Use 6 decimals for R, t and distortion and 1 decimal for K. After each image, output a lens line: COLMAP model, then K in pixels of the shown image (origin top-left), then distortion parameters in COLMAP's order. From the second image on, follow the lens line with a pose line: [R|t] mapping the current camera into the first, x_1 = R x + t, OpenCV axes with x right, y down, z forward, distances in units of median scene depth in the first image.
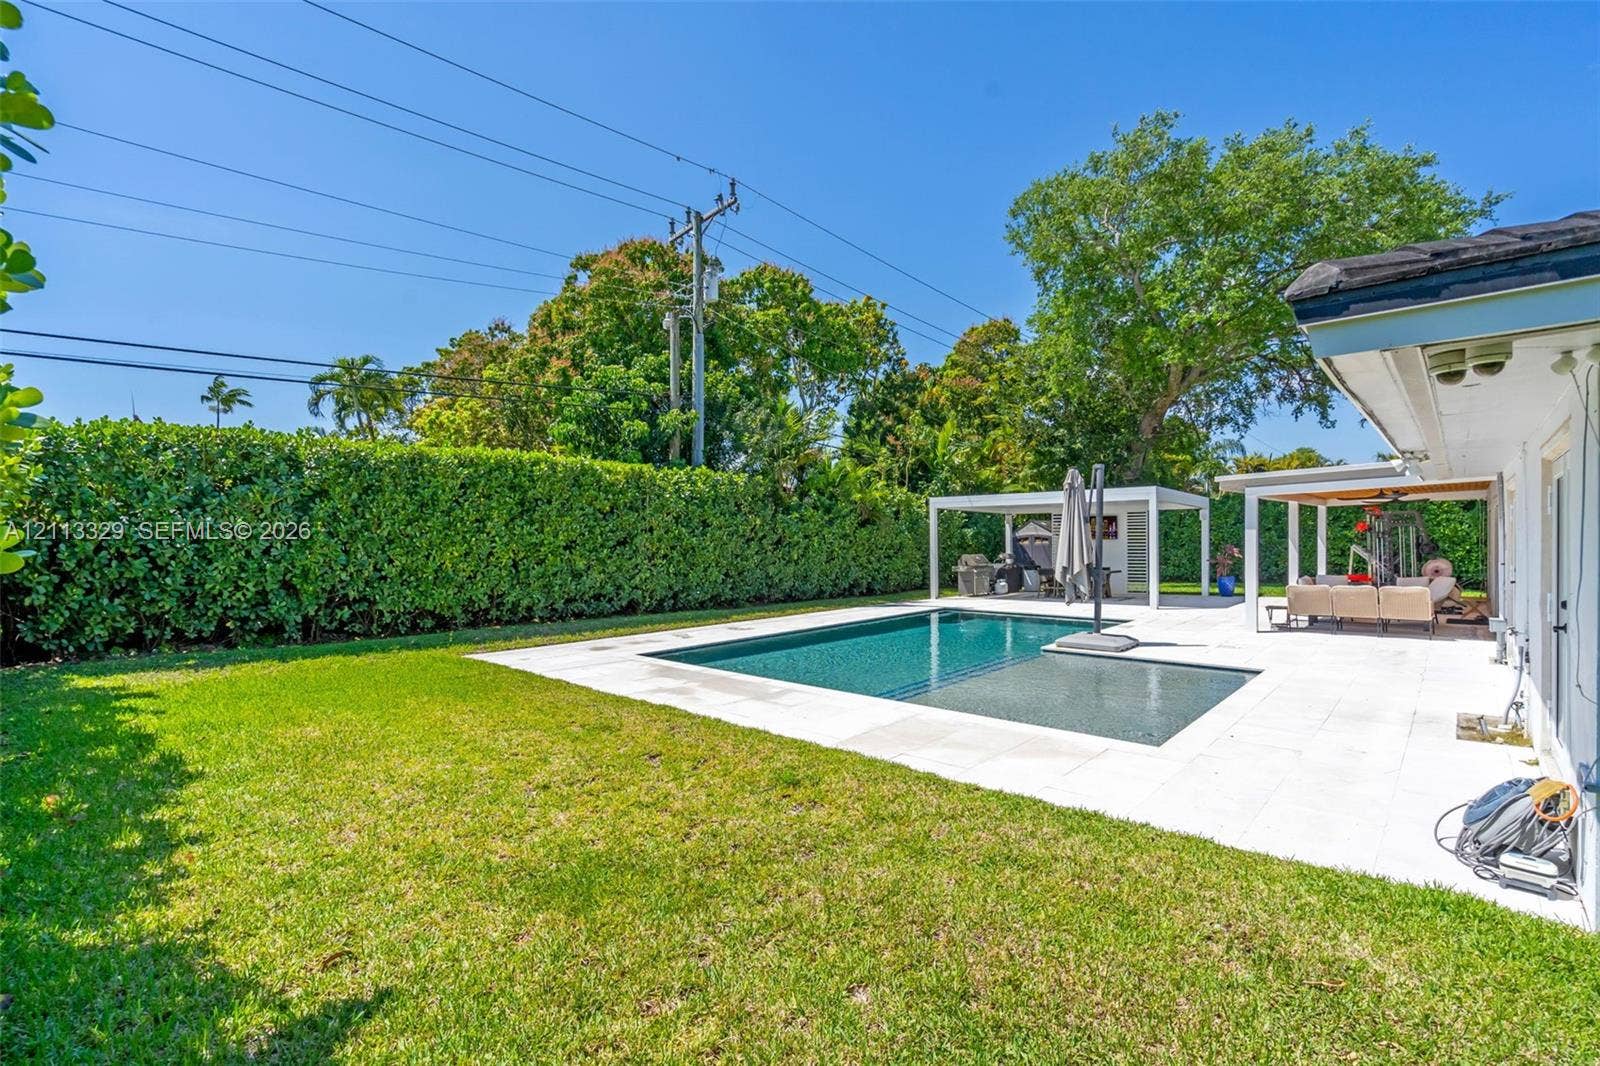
lens RADIAL K [[732.0, 0, 799.0], [0, 732.0, 543.0], [0, 0, 1]] dist [-0.000423, 0.001094]
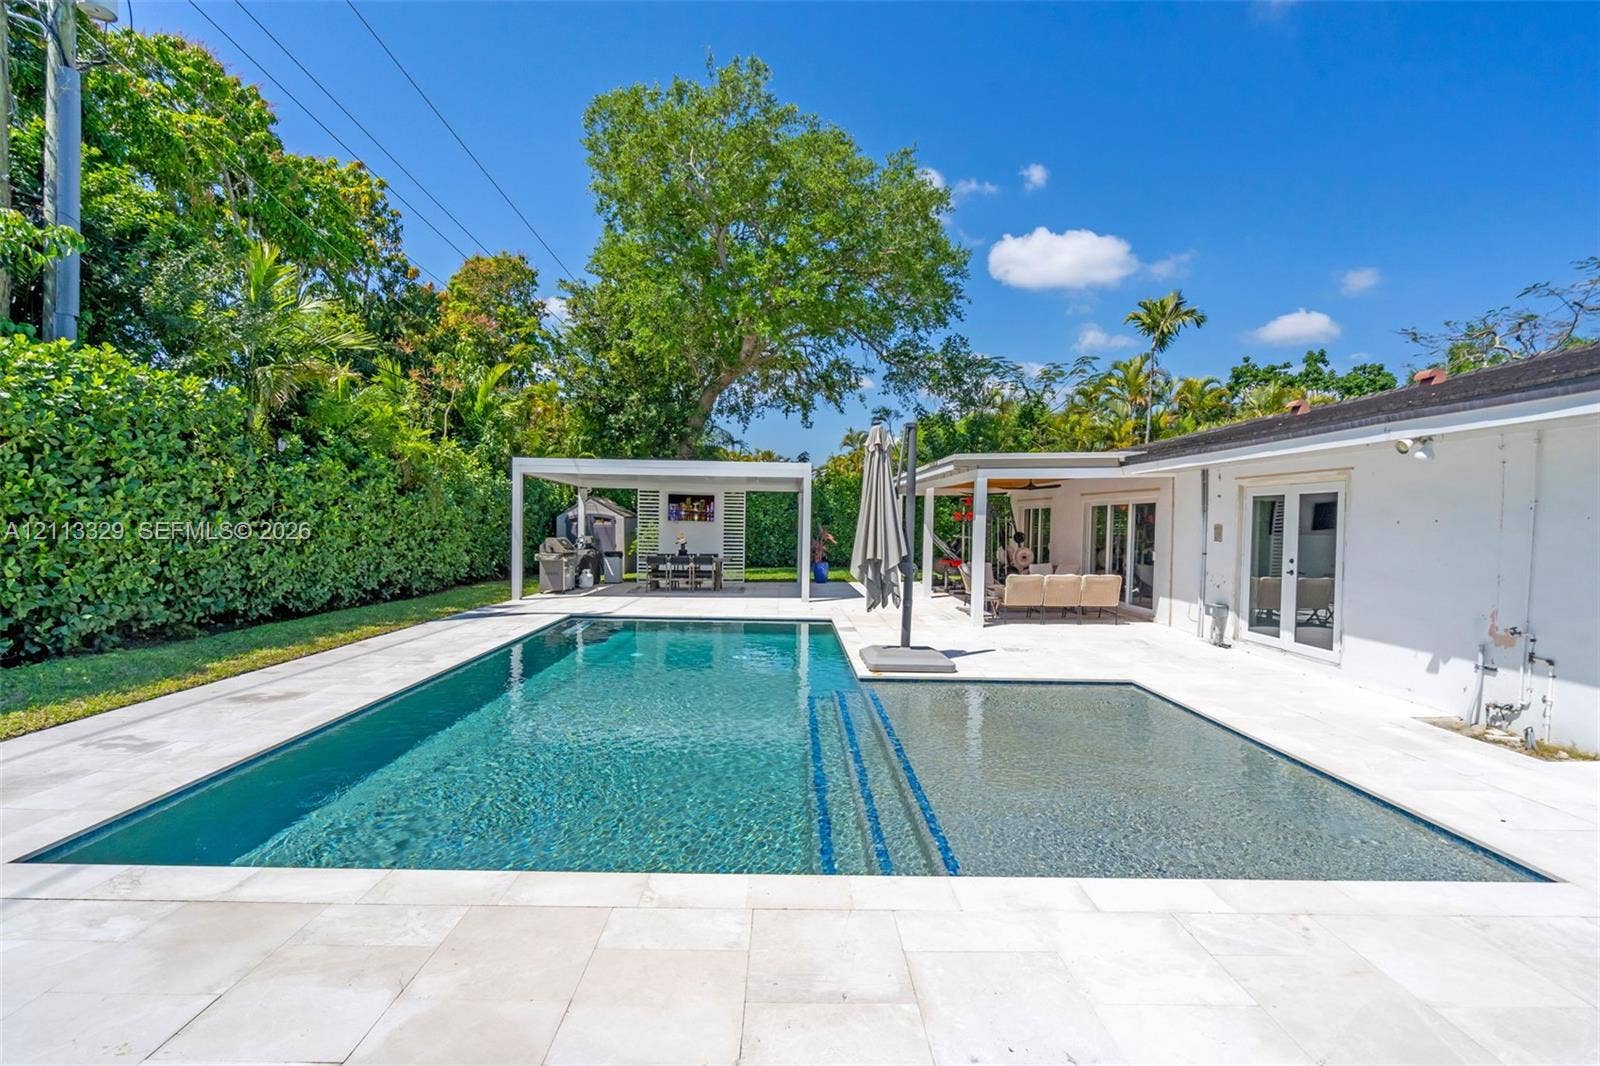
lens RADIAL K [[732.0, 0, 799.0], [0, 732.0, 543.0], [0, 0, 1]] dist [-0.000423, 0.001094]
pose [[0.734703, 0.003346, 0.678380, -0.102403], [-0.020714, 0.999632, 0.017503, 0.002777], [-0.678072, -0.026911, 0.734502, 0.303465]]
